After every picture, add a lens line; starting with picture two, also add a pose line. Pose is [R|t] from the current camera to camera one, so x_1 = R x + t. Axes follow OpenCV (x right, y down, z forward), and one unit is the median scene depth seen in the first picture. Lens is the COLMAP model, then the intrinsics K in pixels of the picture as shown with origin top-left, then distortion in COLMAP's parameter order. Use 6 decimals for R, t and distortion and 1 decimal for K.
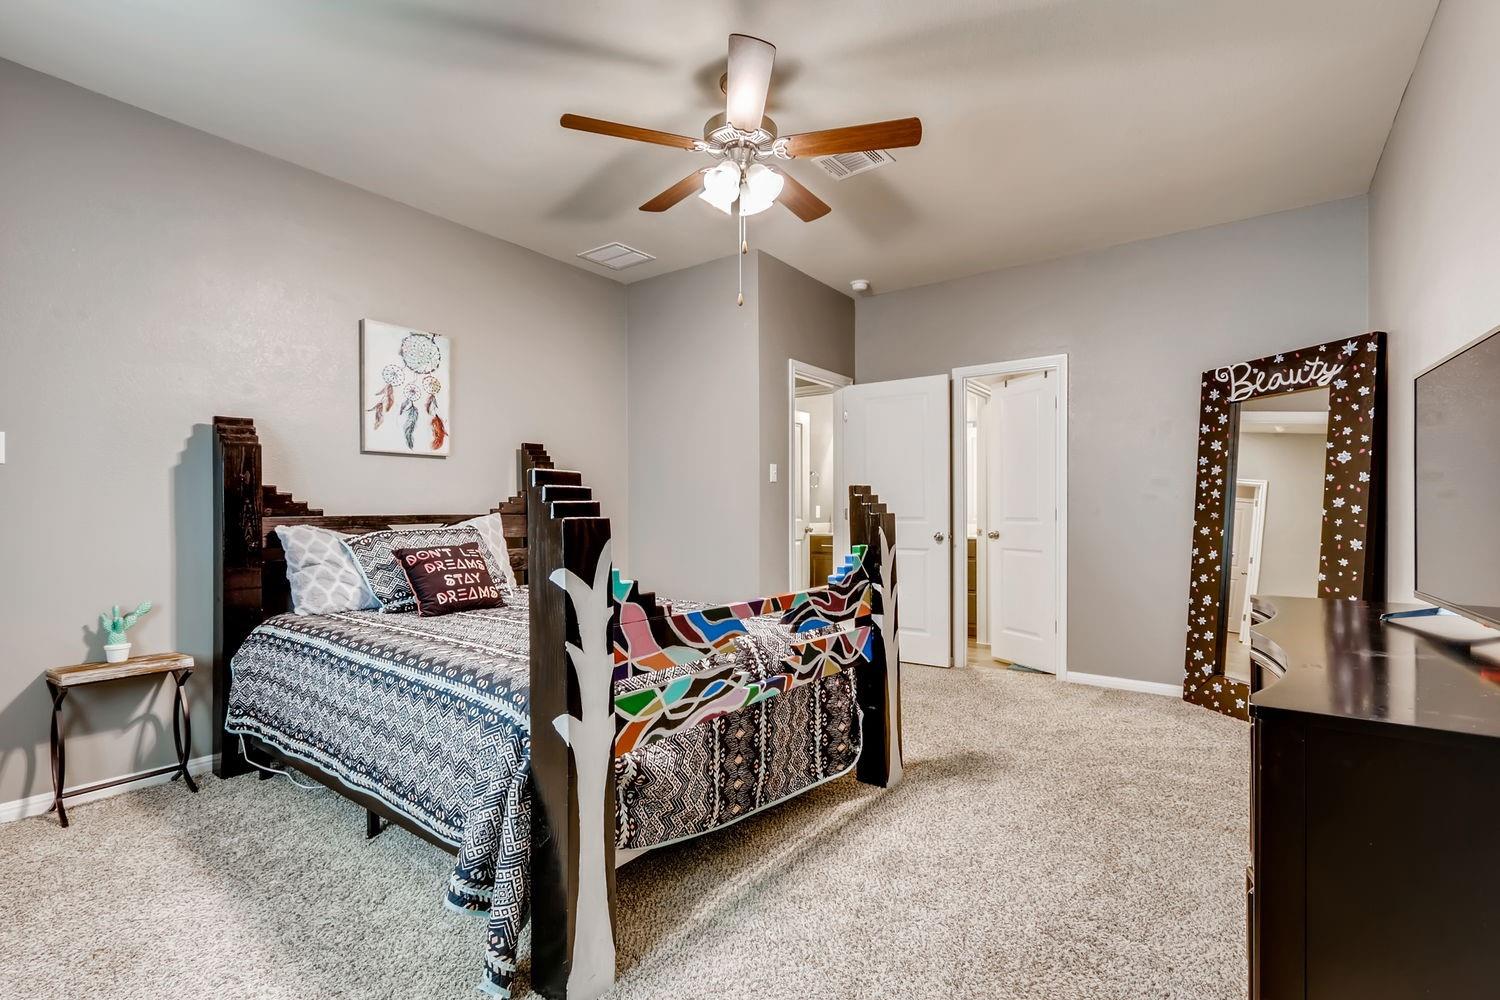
lens RADIAL K [[689.2, 0, 736.7], [0, 689.2, 507.3], [0, 0, 1]] dist [0.004471, 0.000179]
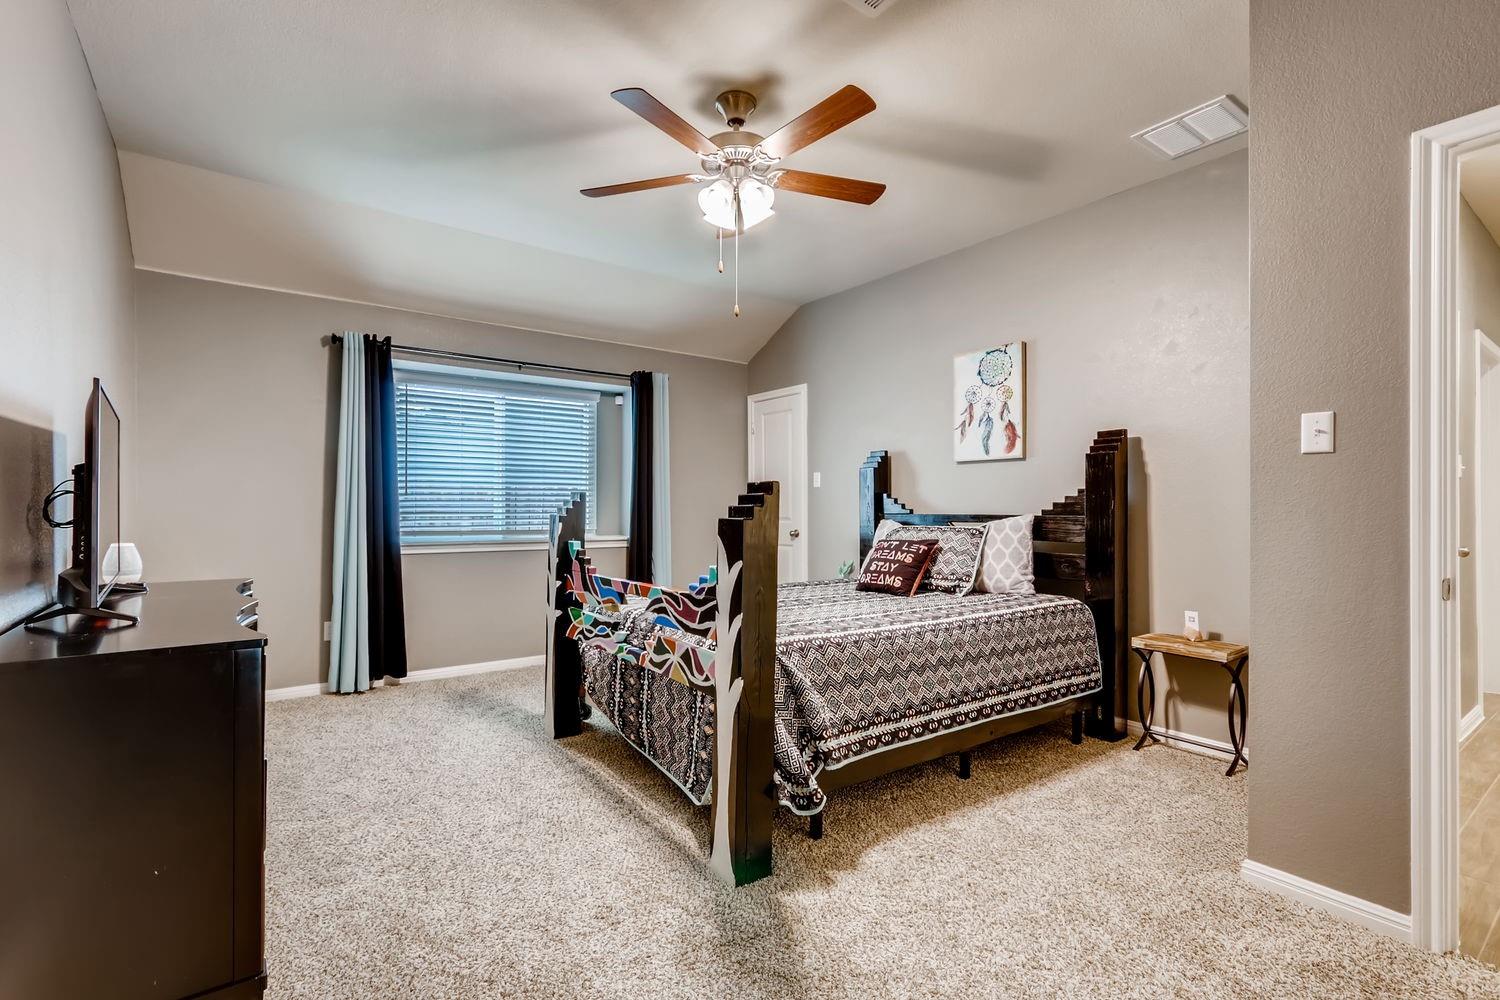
lens RADIAL K [[689.2, 0, 749.2], [0, 689.2, 504.8], [0, 0, 1]] dist [0.004471, 0.000179]
pose [[-0.284573, -0.000427, -0.958654, 1.010918], [0.003918, 0.999991, -0.001609, -0.005063], [0.958646, -0.004214, -0.284569, 1.332363]]
